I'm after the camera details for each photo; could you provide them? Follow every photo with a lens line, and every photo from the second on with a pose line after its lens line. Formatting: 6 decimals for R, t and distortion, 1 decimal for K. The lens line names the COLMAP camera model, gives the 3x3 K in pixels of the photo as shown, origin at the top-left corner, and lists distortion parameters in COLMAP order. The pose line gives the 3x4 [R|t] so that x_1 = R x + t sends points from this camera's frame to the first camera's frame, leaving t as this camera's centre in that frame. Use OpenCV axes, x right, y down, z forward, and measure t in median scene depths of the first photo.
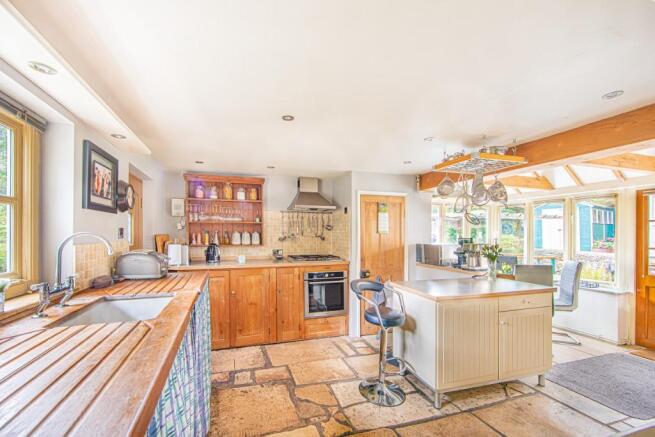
lens RADIAL K [[264.1, 0, 316.0], [0, 264.1, 234.1], [0, 0, 1]] dist [0.015111, 0.000252]
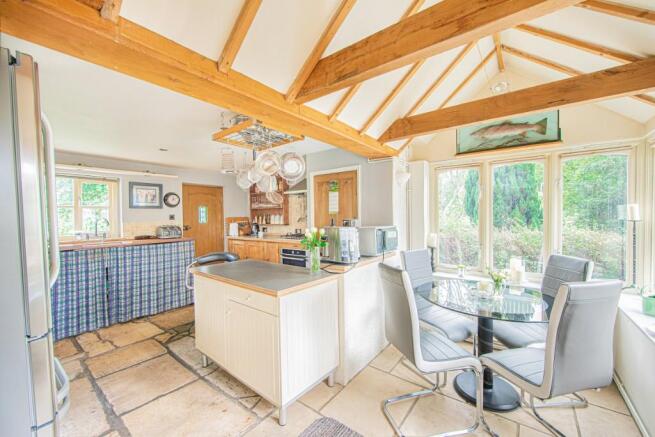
lens RADIAL K [[264.1, 0, 328.8], [0, 264.1, 219.1], [0, 0, 1]] dist [0.015111, 0.000252]
pose [[0.559357, 0.002601, -0.828923, 1.010640], [0.005208, 0.999964, 0.006651, 0.006886], [0.828910, -0.008038, 0.559324, 0.477747]]
